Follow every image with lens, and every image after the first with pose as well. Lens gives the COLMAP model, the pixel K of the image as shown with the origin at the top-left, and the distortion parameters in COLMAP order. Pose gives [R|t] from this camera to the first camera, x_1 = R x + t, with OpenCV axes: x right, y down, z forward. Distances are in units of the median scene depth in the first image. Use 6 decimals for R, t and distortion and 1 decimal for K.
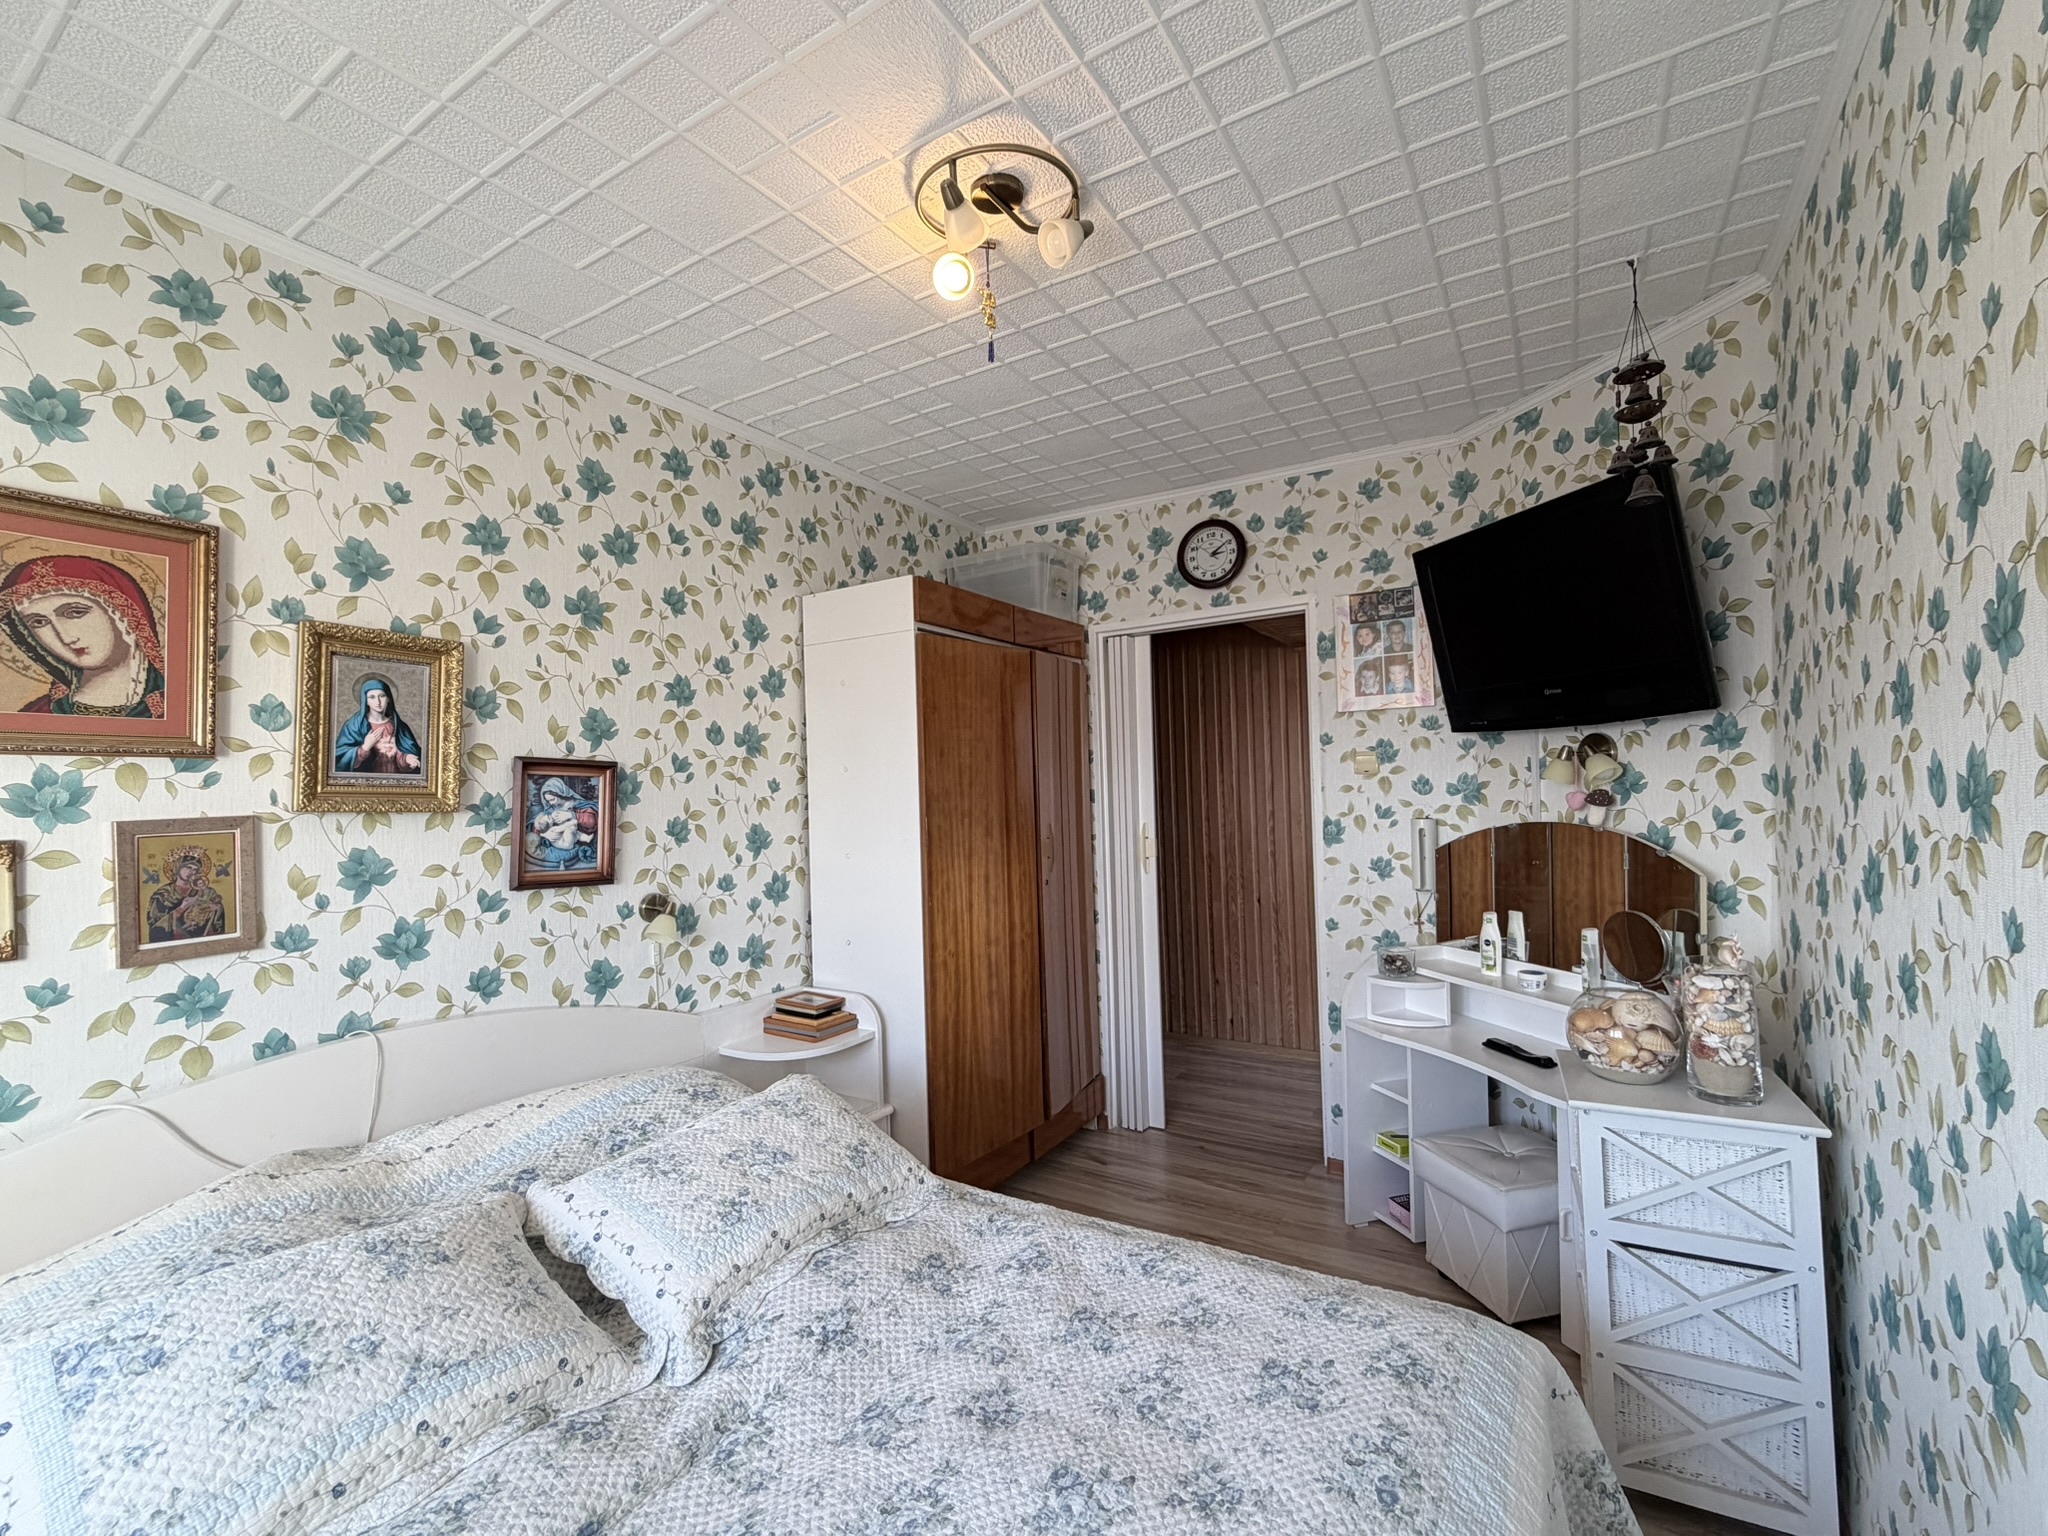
lens RADIAL K [[891.2, 0, 1002.8], [0, 891.2, 766.7], [0, 0, 1]] dist [0.002120, 0.000176]
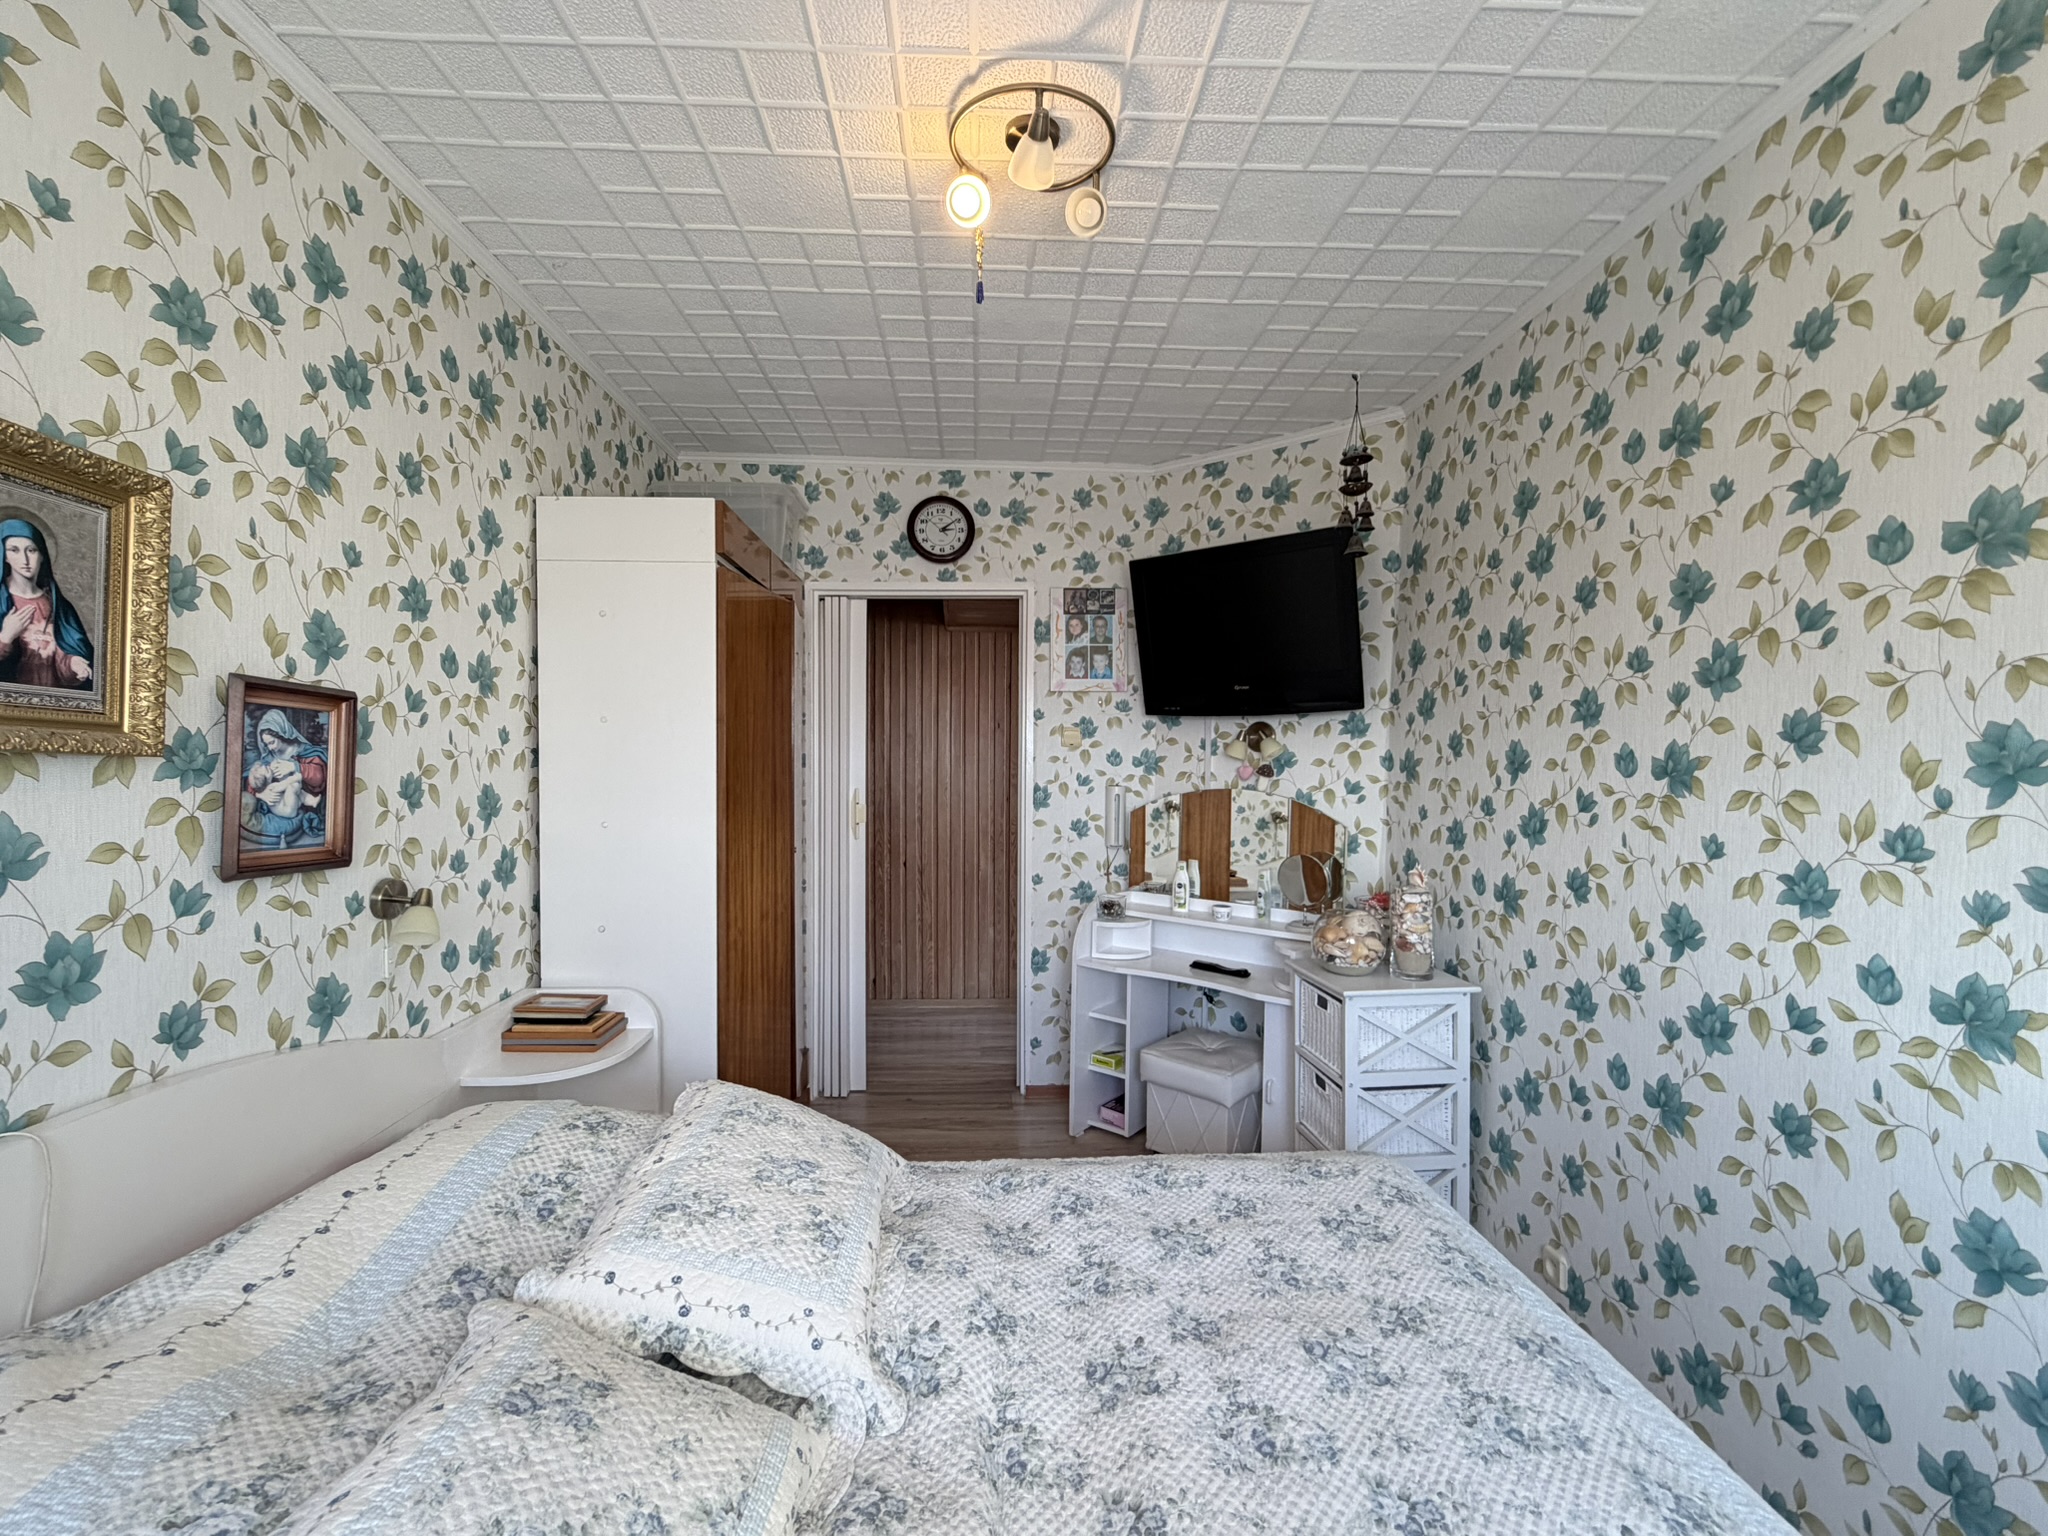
lens RADIAL K [[891.2, 0, 1005.1], [0, 891.2, 765.6], [0, 0, 1]] dist [0.002120, 0.000176]
pose [[0.822666, 0.022745, 0.568070, -0.386318], [-0.040630, 0.998997, 0.018842, 0.017438], [-0.567071, -0.038581, 0.822765, 0.129369]]
